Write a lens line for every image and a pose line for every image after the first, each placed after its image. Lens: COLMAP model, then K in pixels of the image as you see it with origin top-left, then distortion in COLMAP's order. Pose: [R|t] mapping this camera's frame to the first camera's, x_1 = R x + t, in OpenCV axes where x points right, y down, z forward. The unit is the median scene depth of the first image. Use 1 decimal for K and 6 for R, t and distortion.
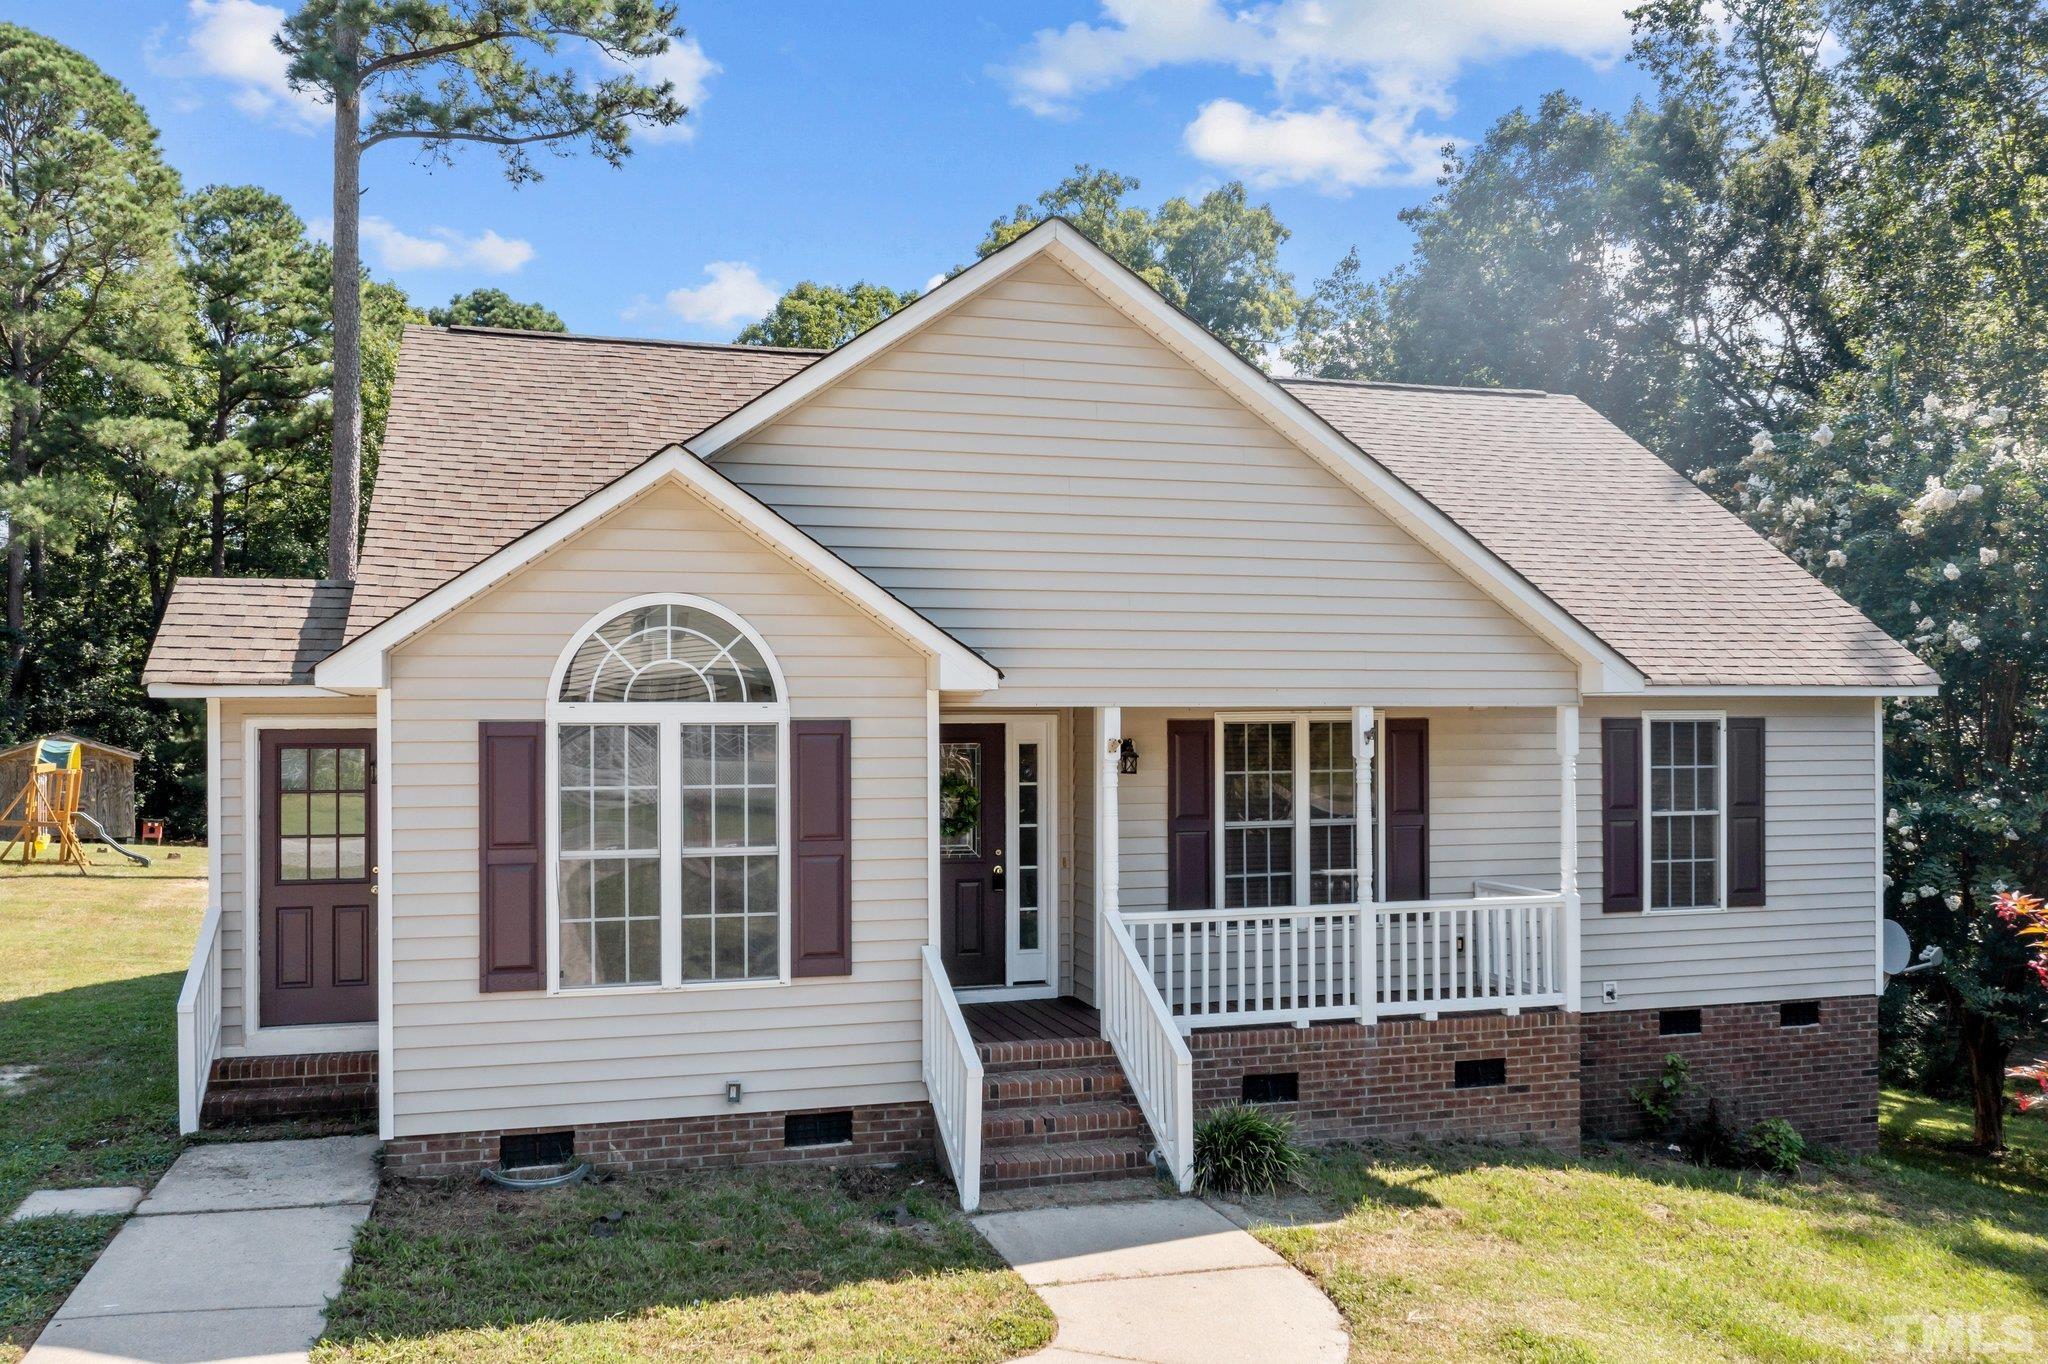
lens RADIAL K [[1625.3, 0, 1032.2], [0, 1625.3, 720.6], [0, 0, 1]] dist [-0.010613, 0.003059]
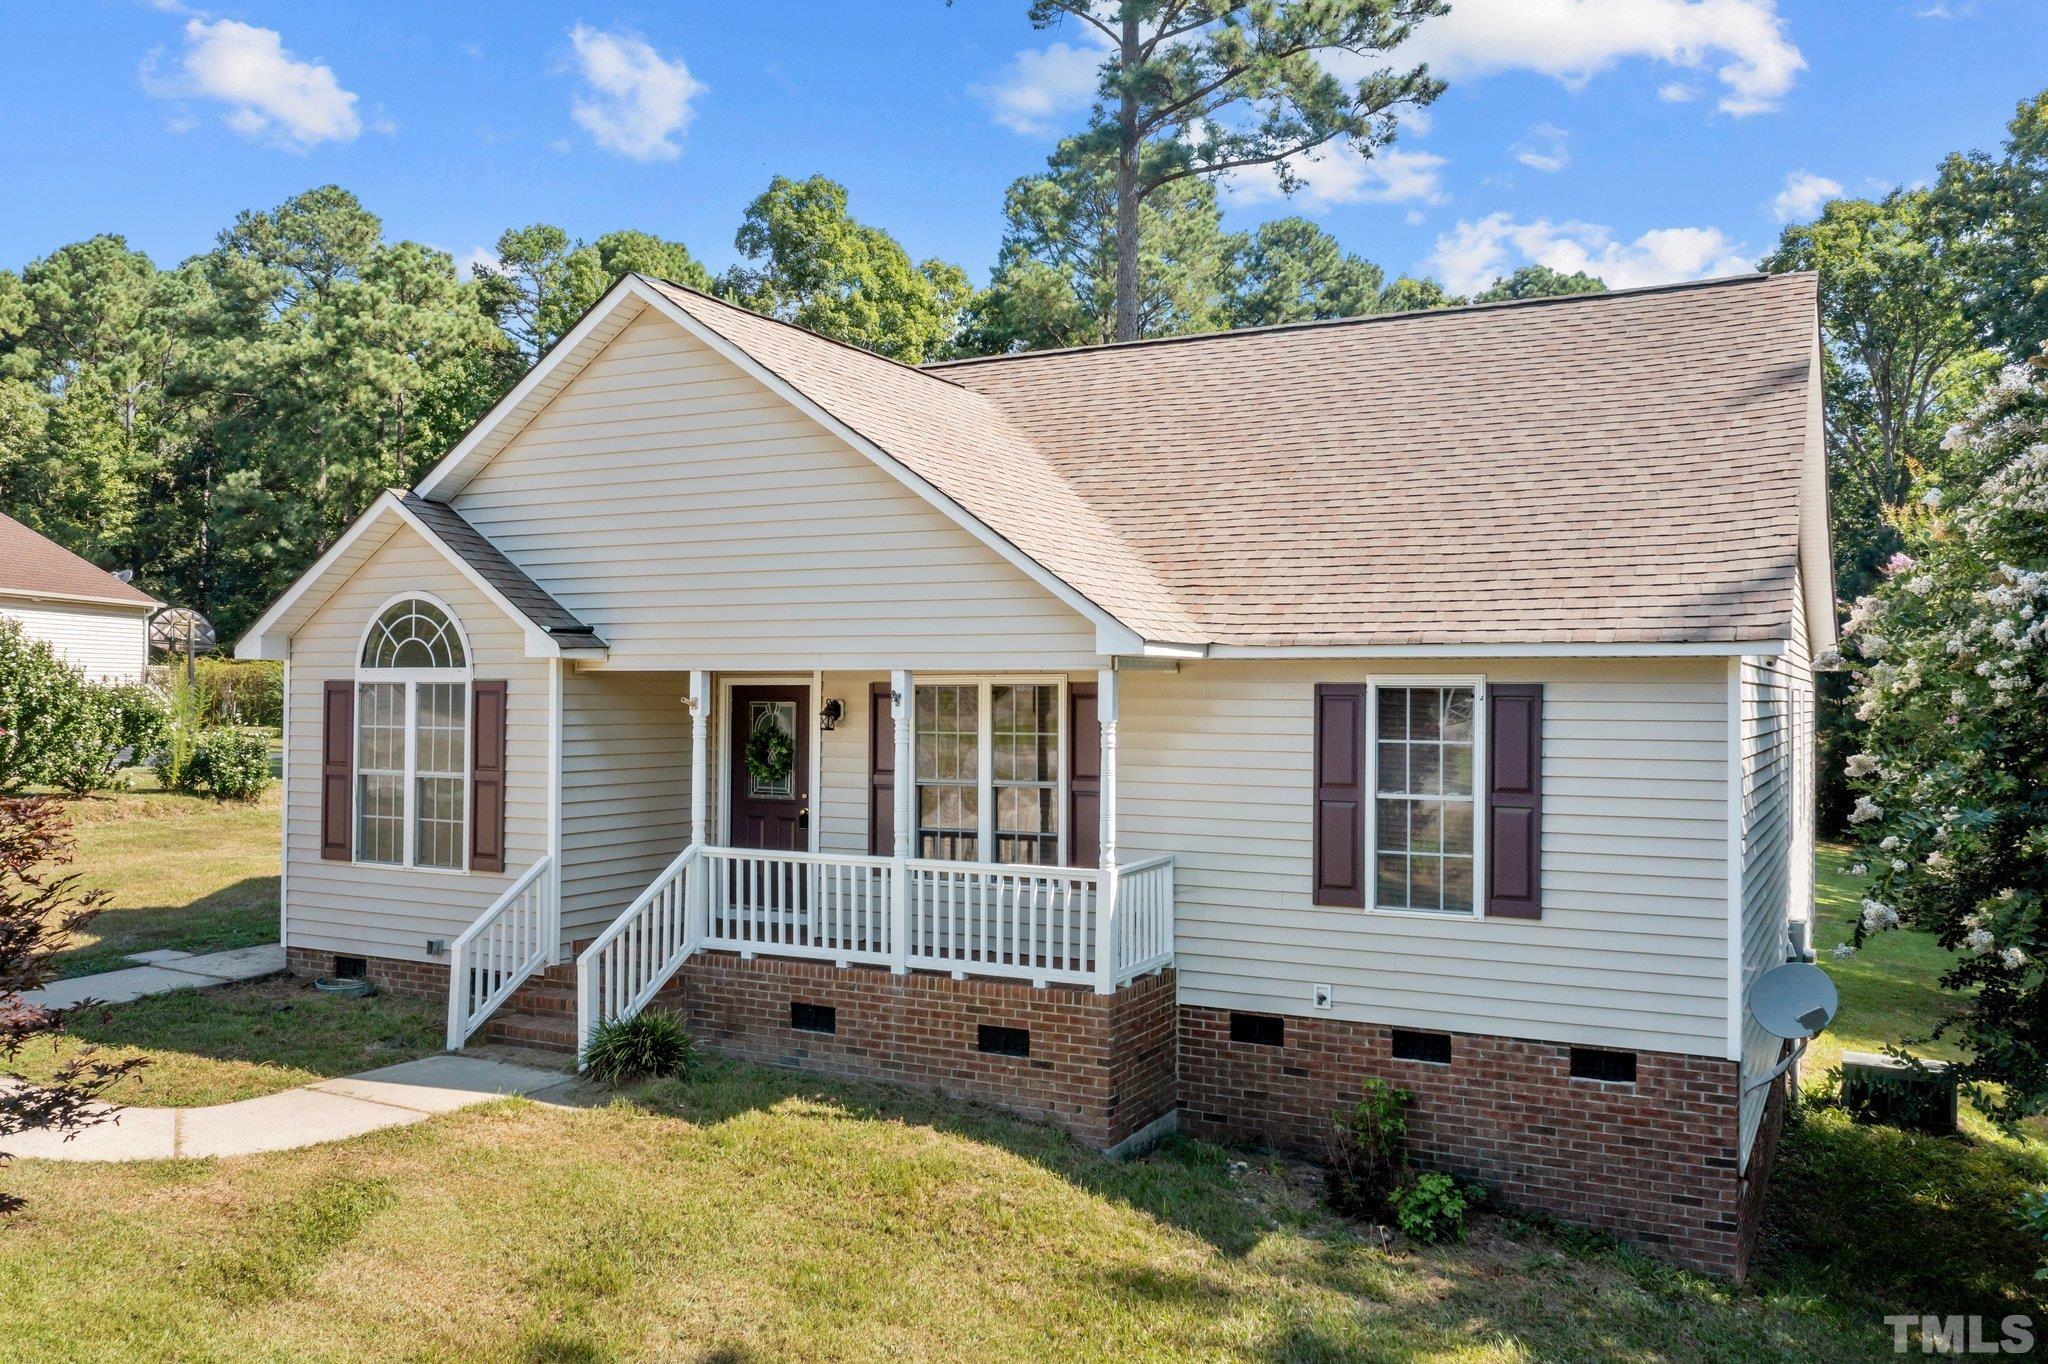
lens RADIAL K [[1625.3, 0, 1037.7], [0, 1625.3, 665.2], [0, 0, 1]] dist [-0.010613, 0.003059]
pose [[0.721905, -0.003188, -0.691985, 0.927829], [-0.005786, 0.999927, -0.010643, -0.001190], [0.691968, 0.011687, 0.721833, 0.282403]]
